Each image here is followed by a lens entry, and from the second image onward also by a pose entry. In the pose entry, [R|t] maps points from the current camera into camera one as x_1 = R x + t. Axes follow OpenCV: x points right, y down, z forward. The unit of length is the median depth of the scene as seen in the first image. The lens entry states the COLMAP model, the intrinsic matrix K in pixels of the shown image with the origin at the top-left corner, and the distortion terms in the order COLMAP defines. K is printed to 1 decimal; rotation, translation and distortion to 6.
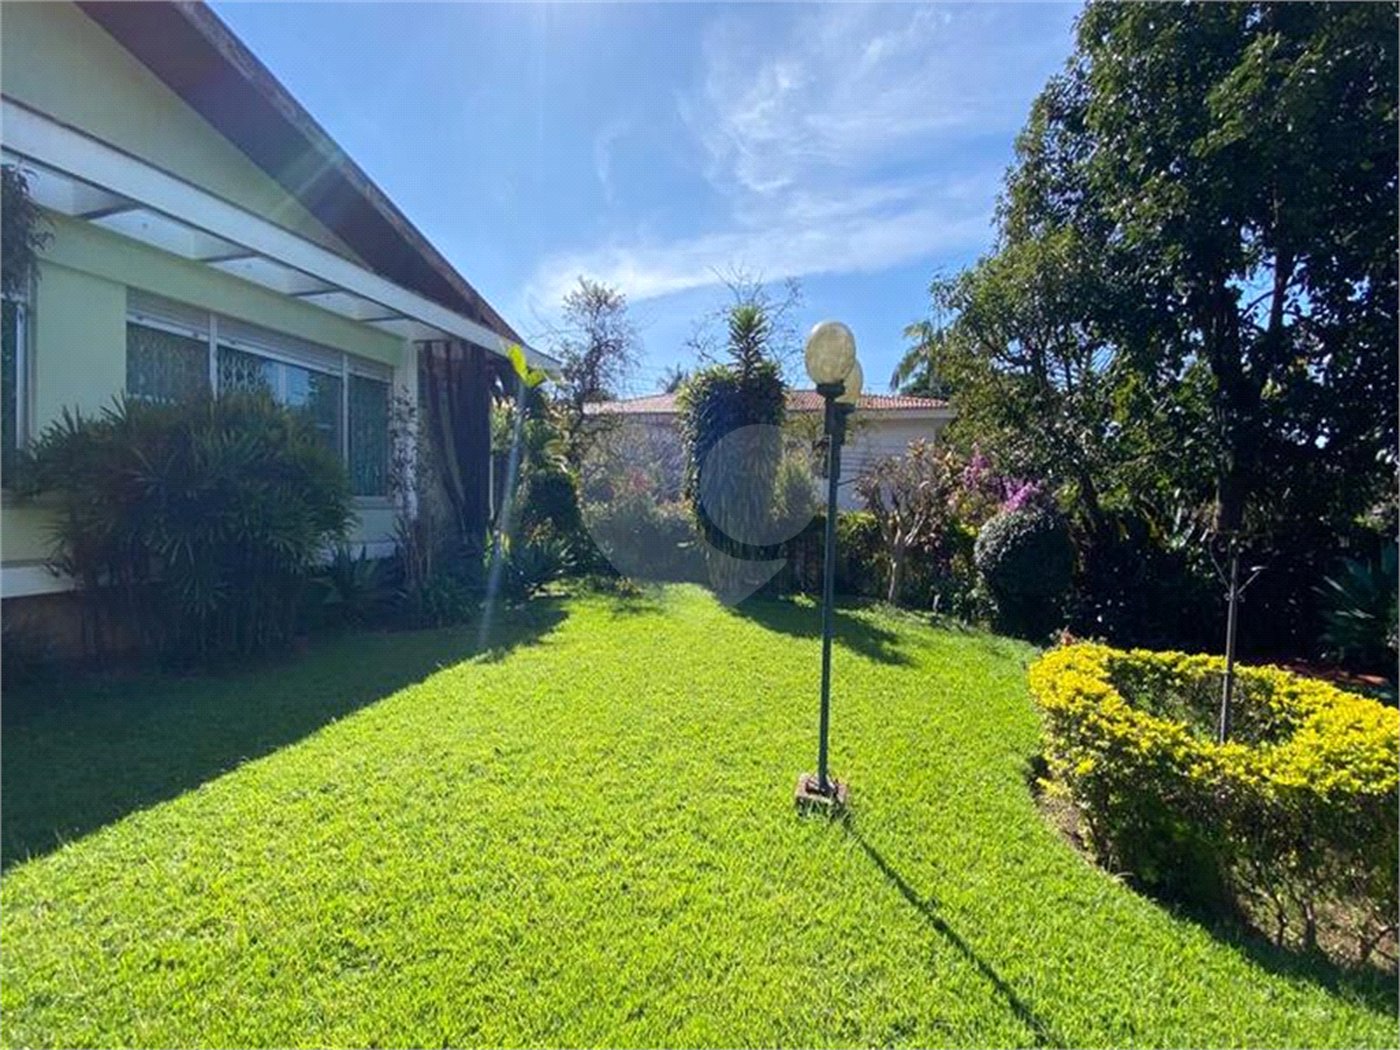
lens RADIAL K [[568.4, 0, 696.7], [0, 568.4, 511.7], [0, 0, 1]] dist [-0.003228, -0.004303]
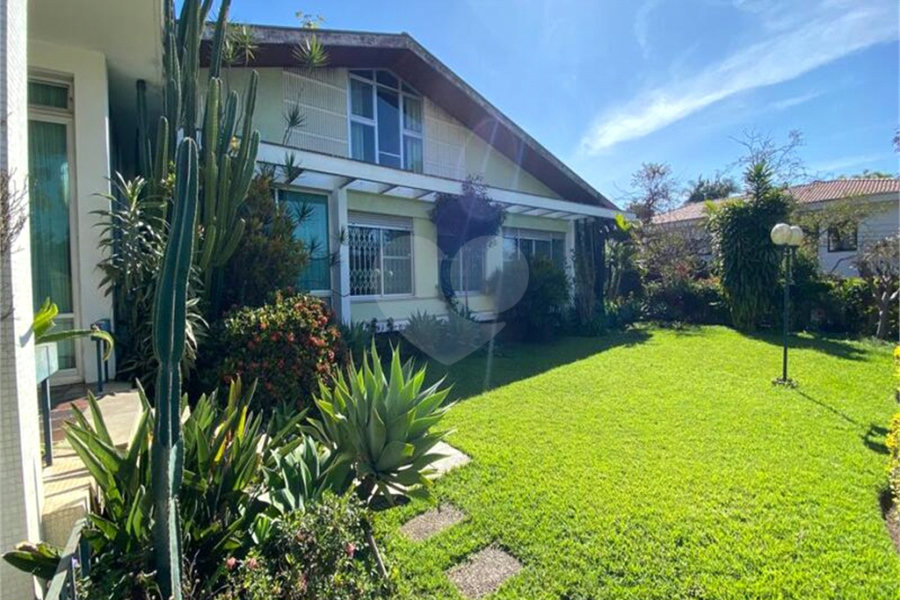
lens RADIAL K [[365.8, 0, 453.0], [0, 365.8, 305.7], [0, 0, 1]] dist [-0.002038, -0.005148]
pose [[0.808838, -0.020770, -0.587665, -0.014869], [0.049118, 0.998270, 0.032321, -0.012168], [0.585977, -0.055007, 0.808458, -0.441903]]
